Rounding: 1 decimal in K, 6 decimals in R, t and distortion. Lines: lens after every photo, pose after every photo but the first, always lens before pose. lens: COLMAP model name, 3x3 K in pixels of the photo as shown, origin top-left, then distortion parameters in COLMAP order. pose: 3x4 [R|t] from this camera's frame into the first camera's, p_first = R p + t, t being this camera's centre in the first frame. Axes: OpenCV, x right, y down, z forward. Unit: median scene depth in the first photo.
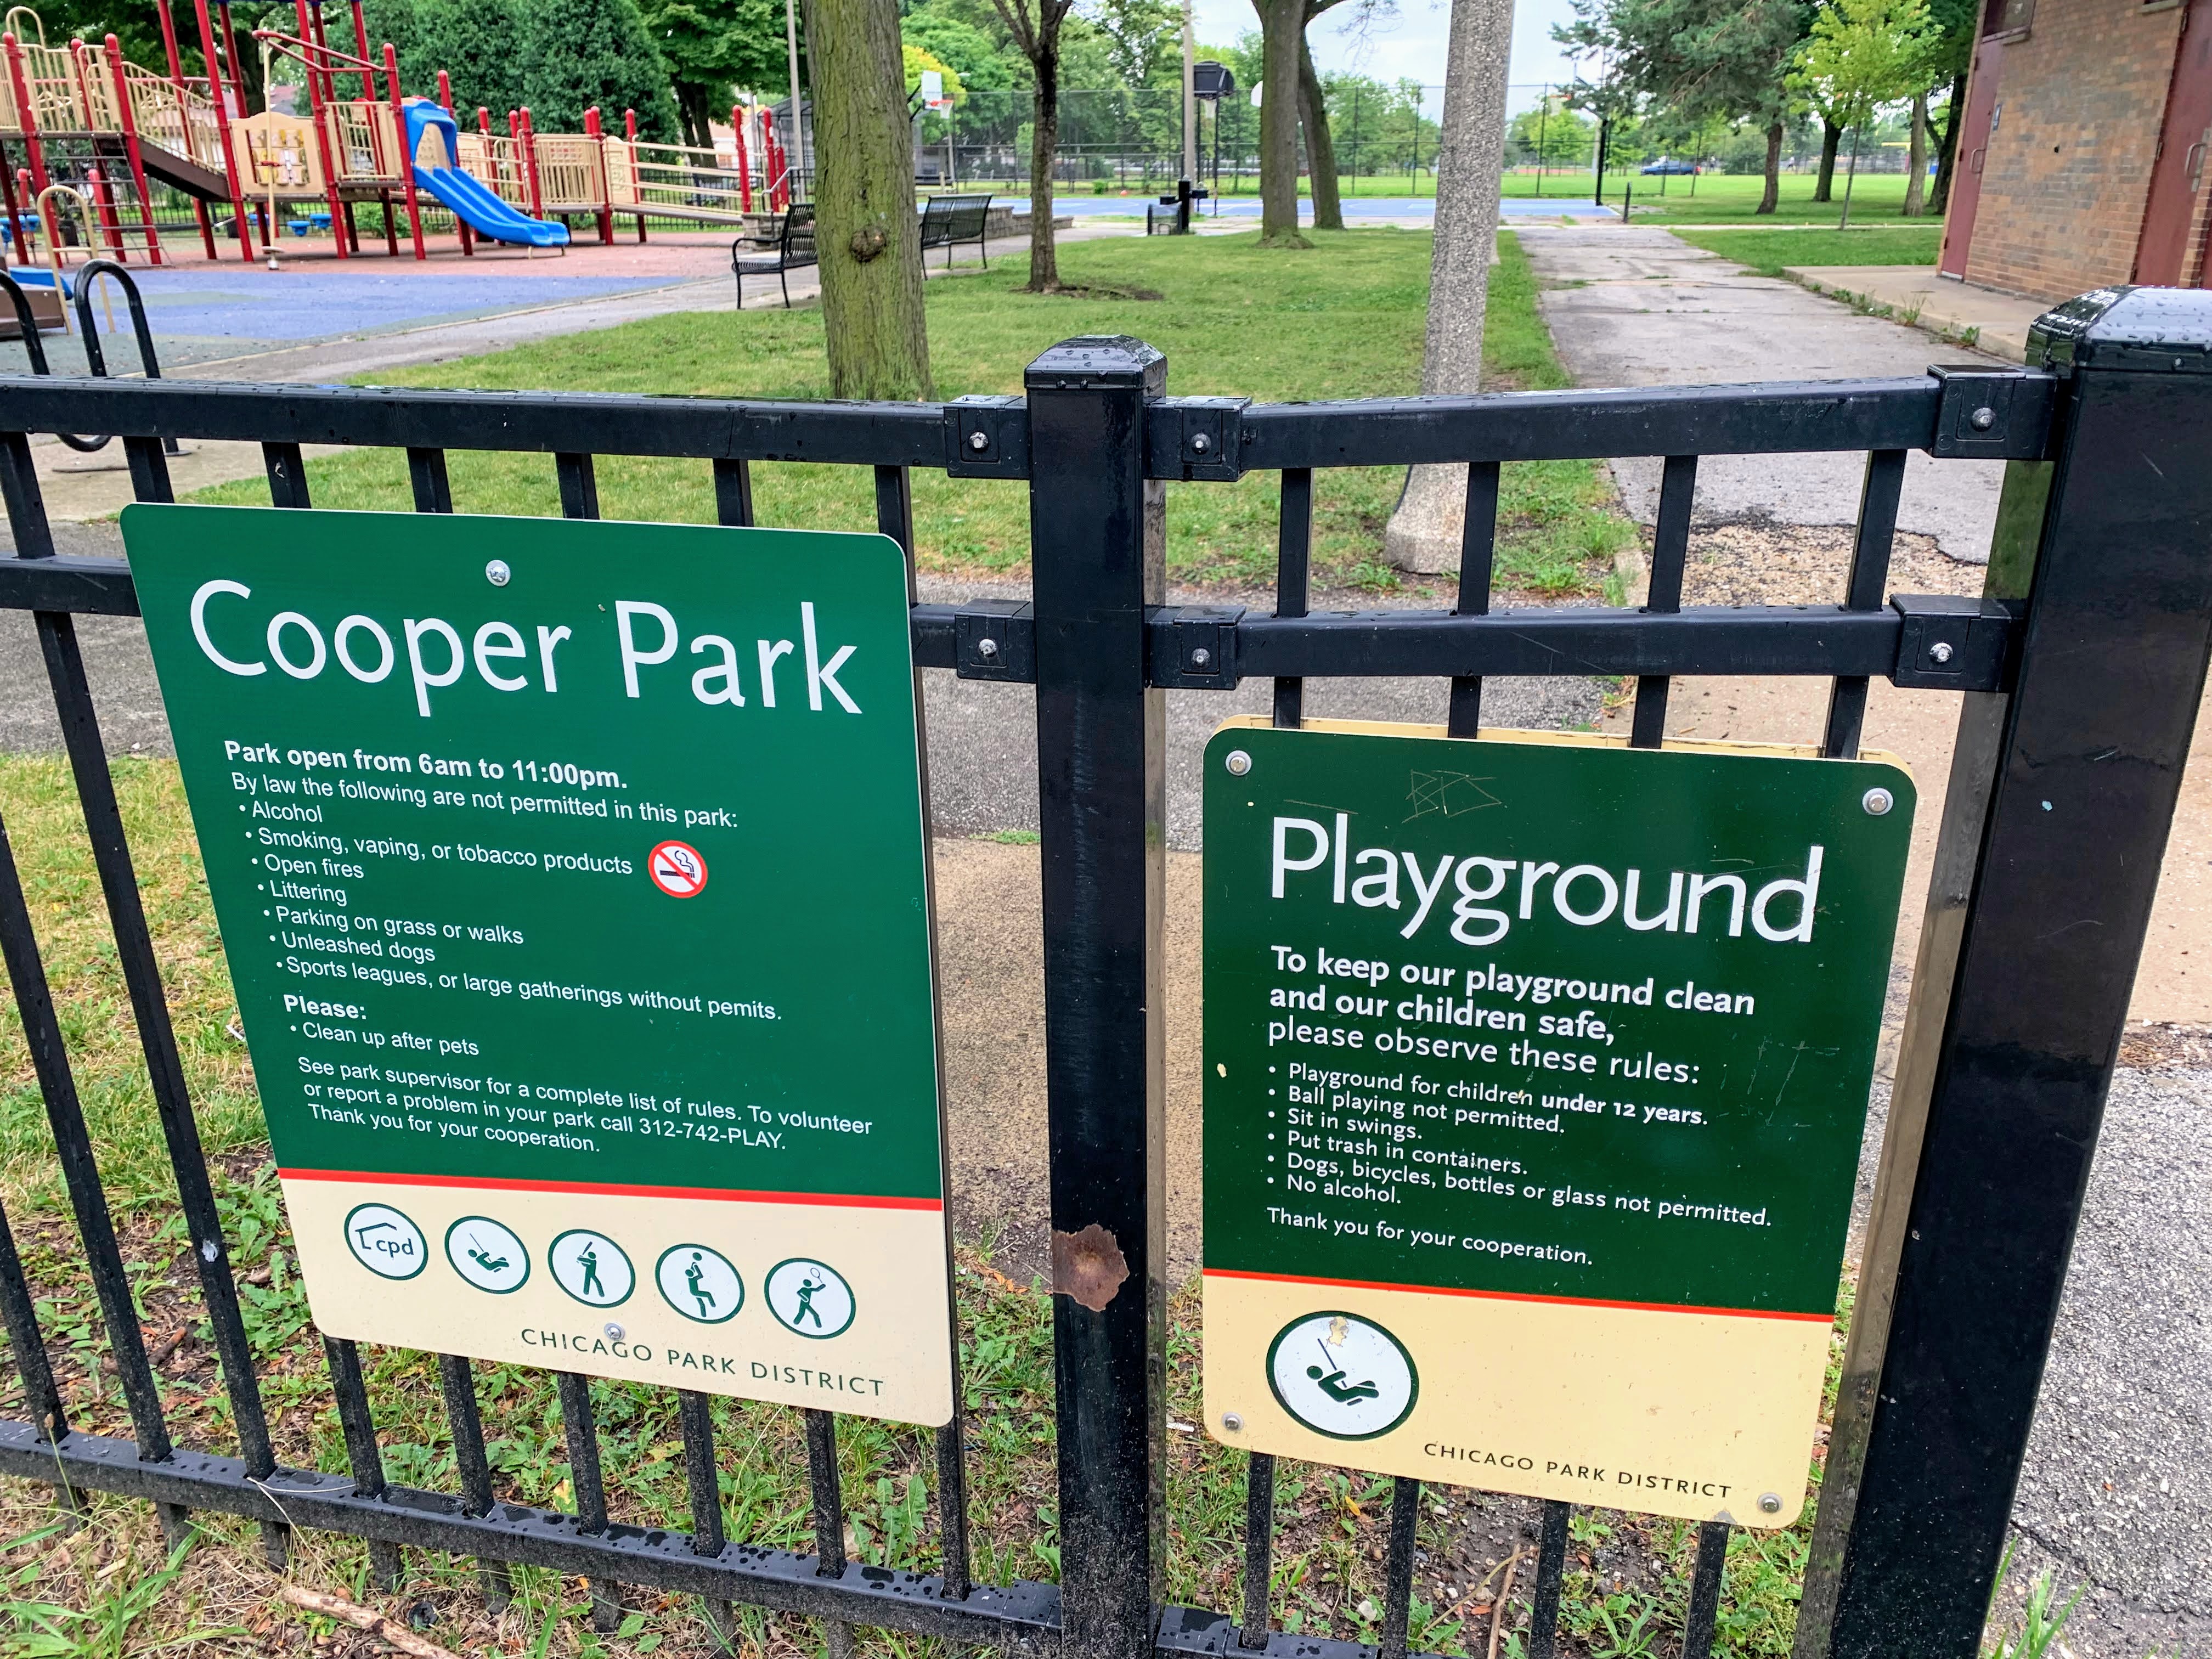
lens RADIAL K [[1672.4, 0, 1112.2], [0, 1672.4, 826.8], [0, 0, 1]] dist [0.007562, -0.005740]
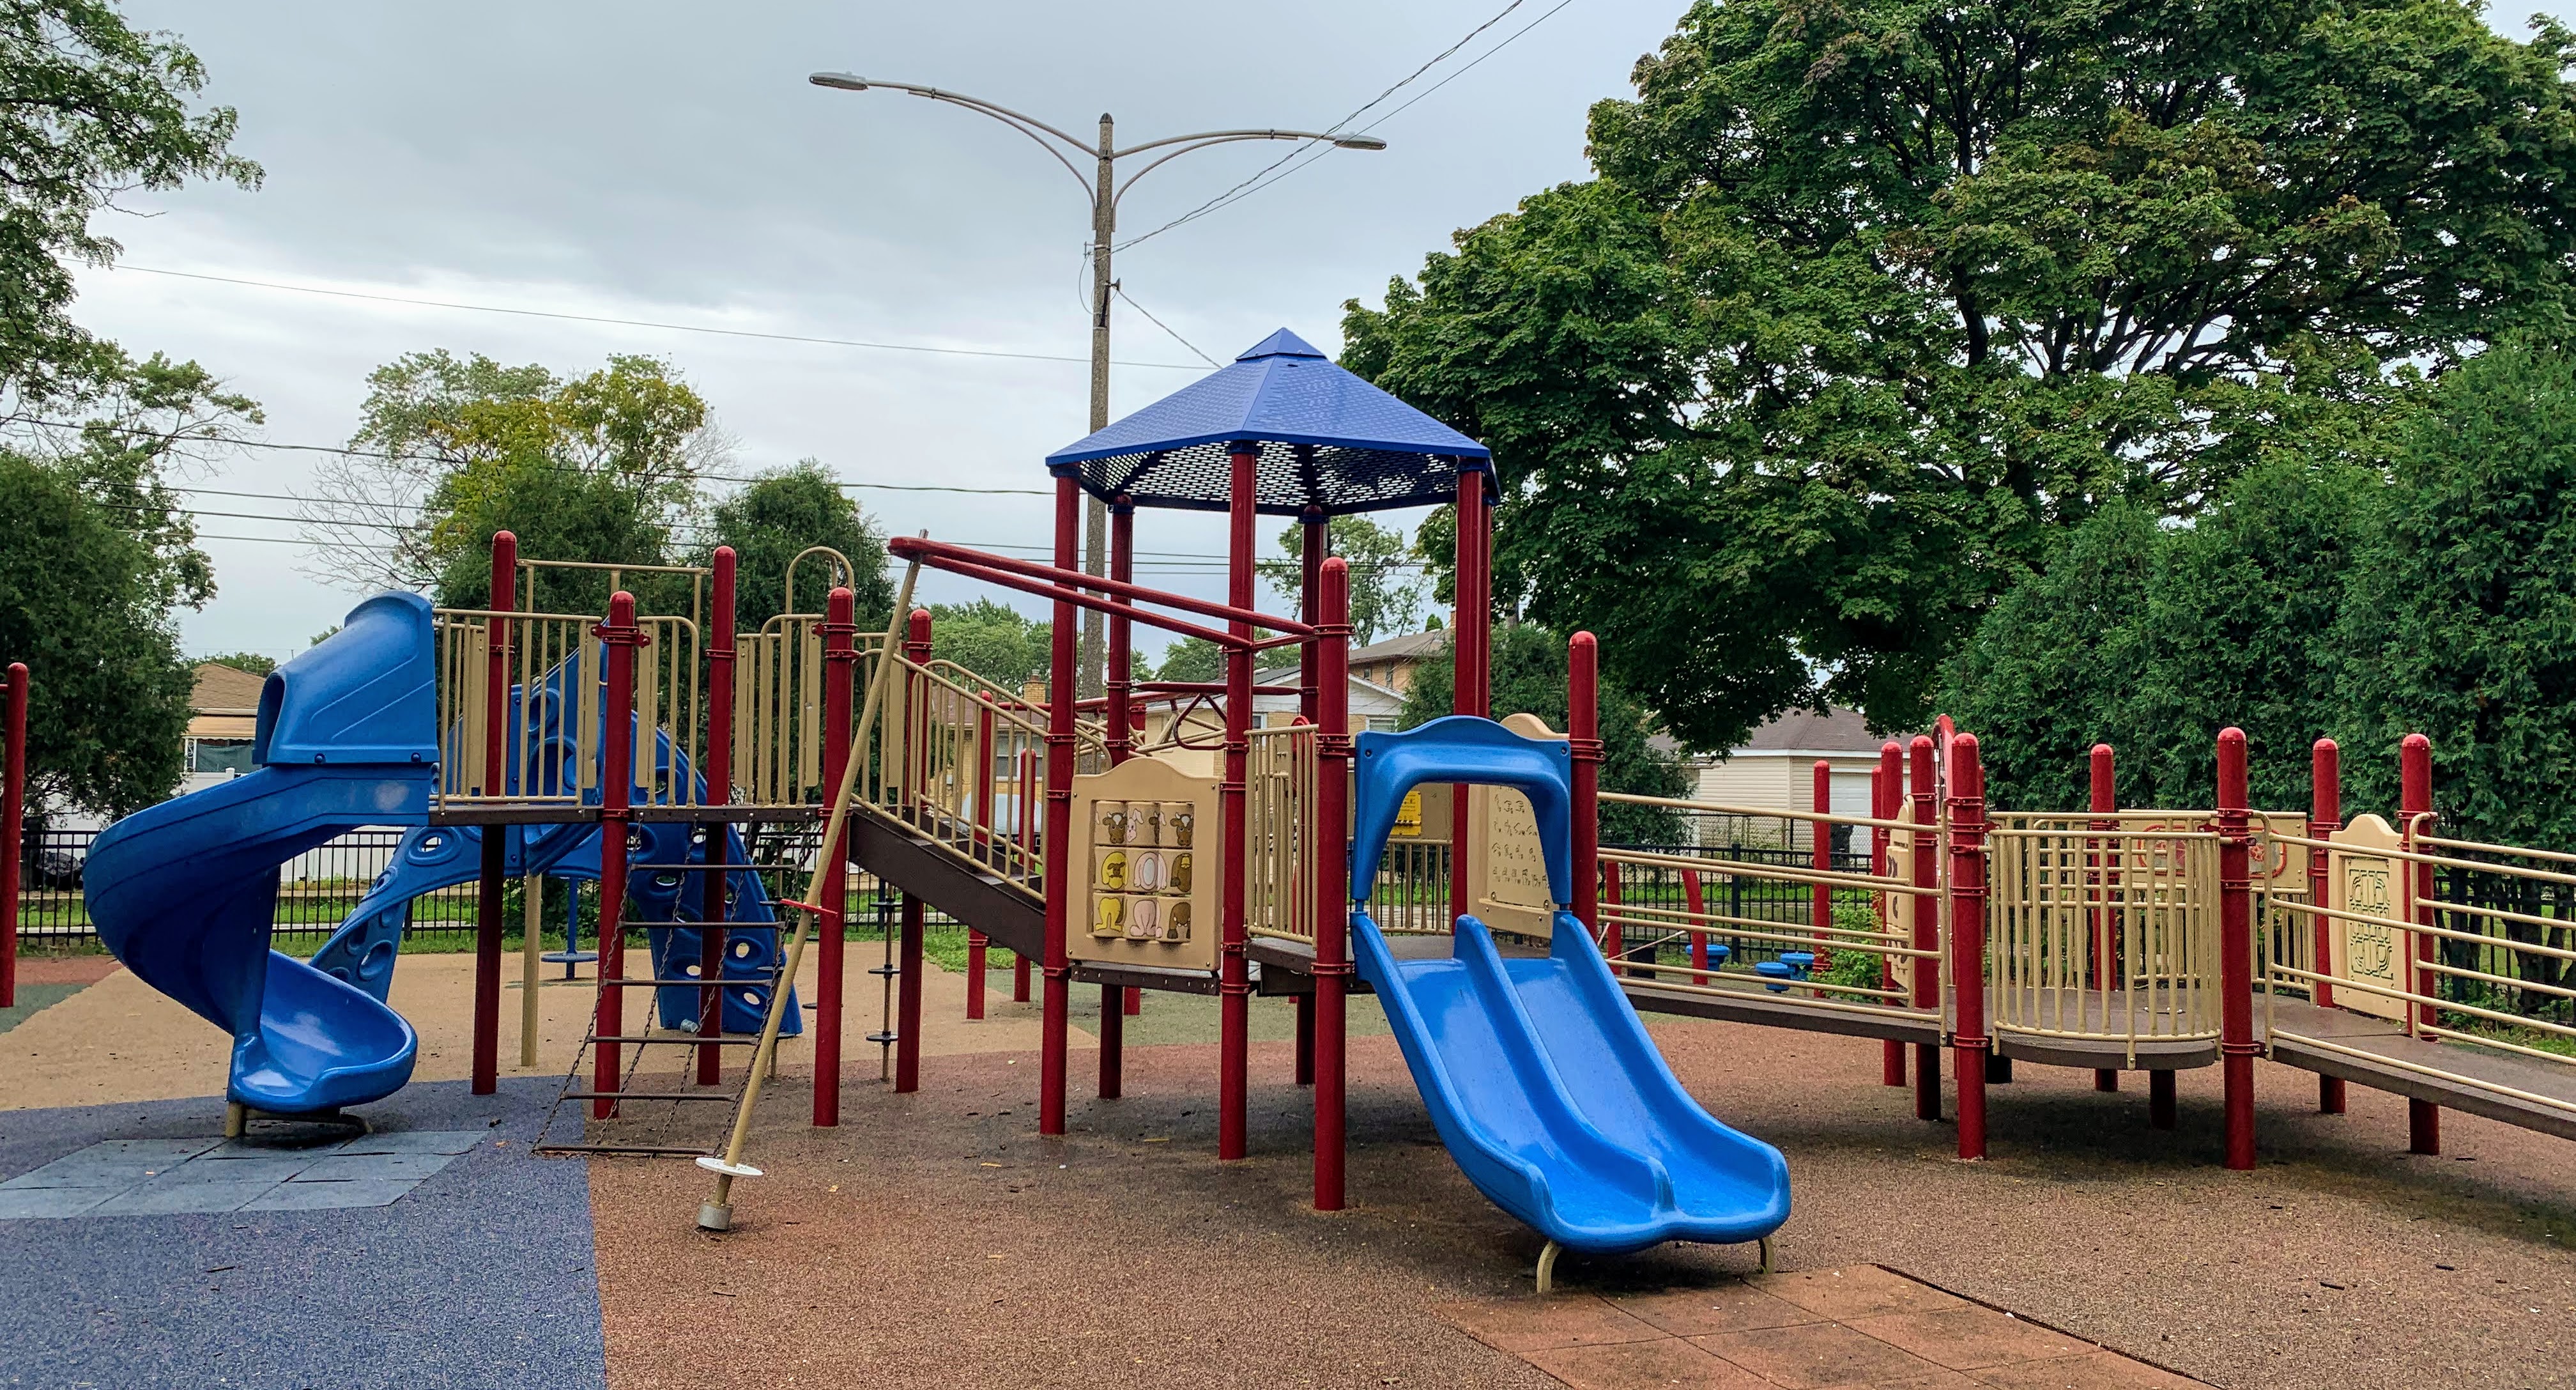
lens RADIAL K [[1977.4, 0, 1283.4], [0, 1977.4, 692.2], [0, 0, 1]] dist [0.009226, 0.004152]
pose [[0.556313, -0.033635, -0.830292, -0.094110], [-0.316472, 0.915305, -0.249122, -0.249738], [0.768350, 0.401354, 0.498552, 0.587293]]
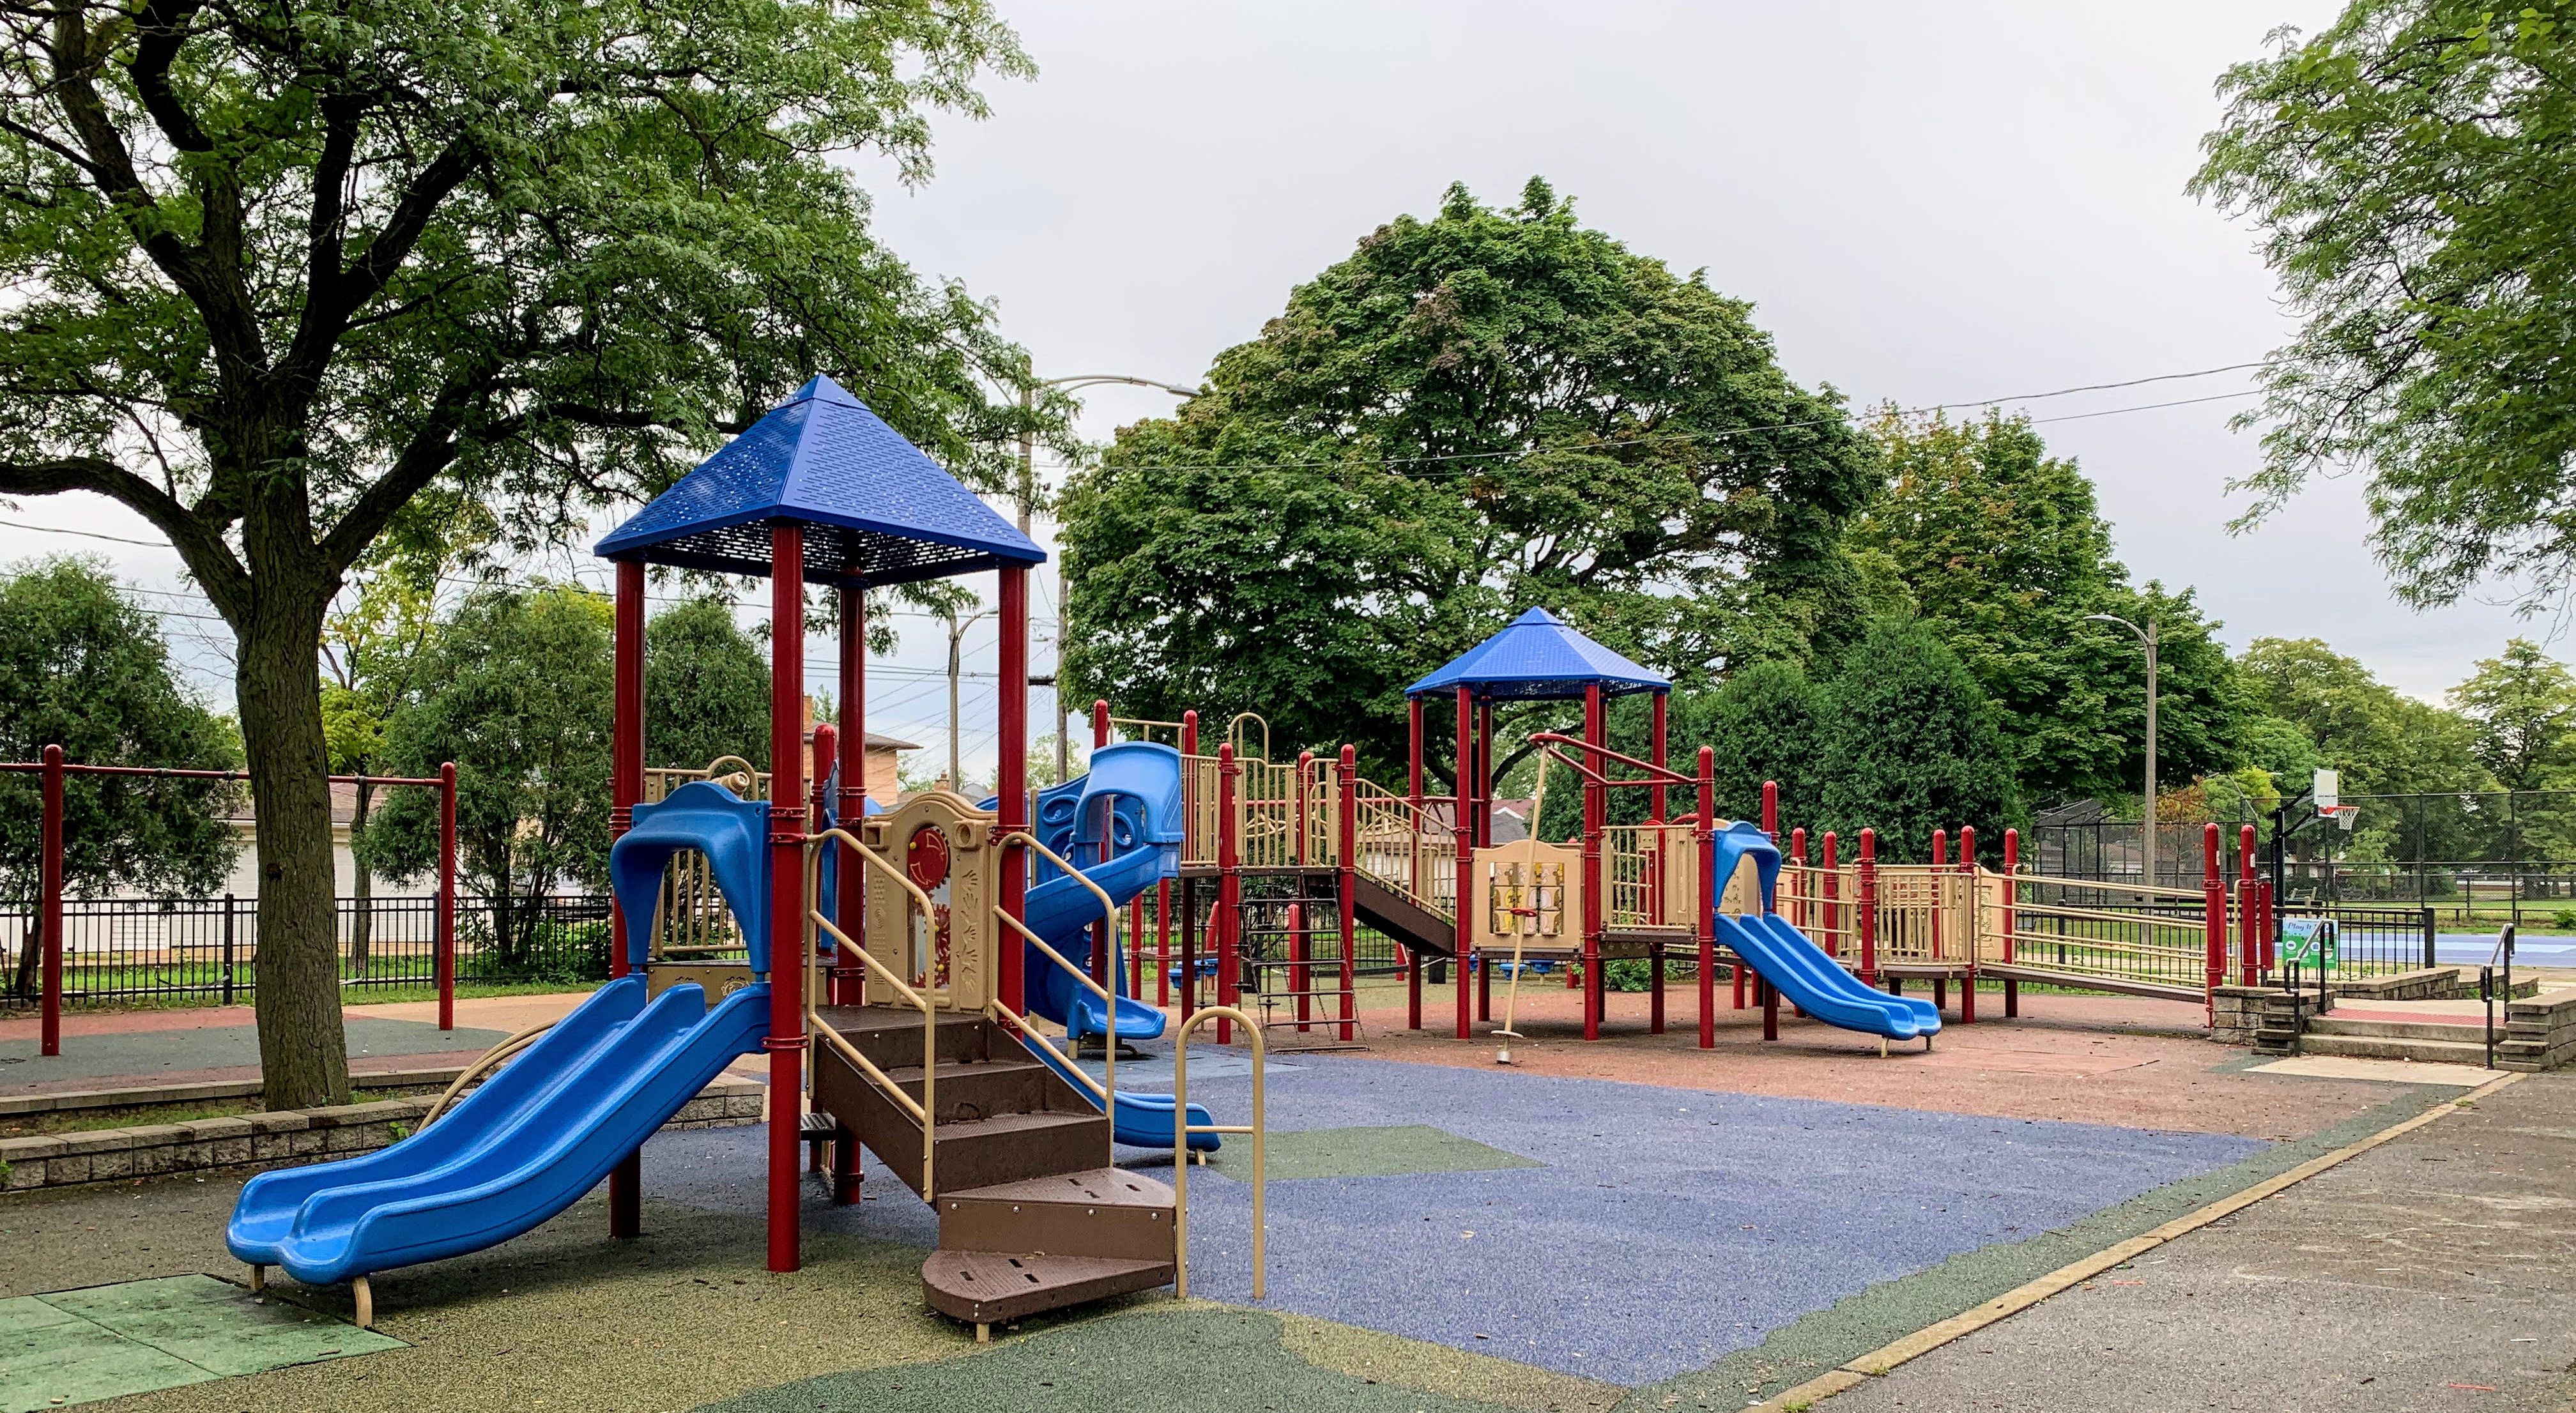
lens RADIAL K [[1906.6, 0, 1293.7], [0, 1906.6, 893.3], [0, 0, 1]] dist [0.010485, -0.000193]
pose [[0.867715, 0.011484, -0.496930, -0.141066], [-0.187679, 0.933301, -0.306147, -0.105466], [0.460269, 0.358912, 0.811994, 0.233249]]
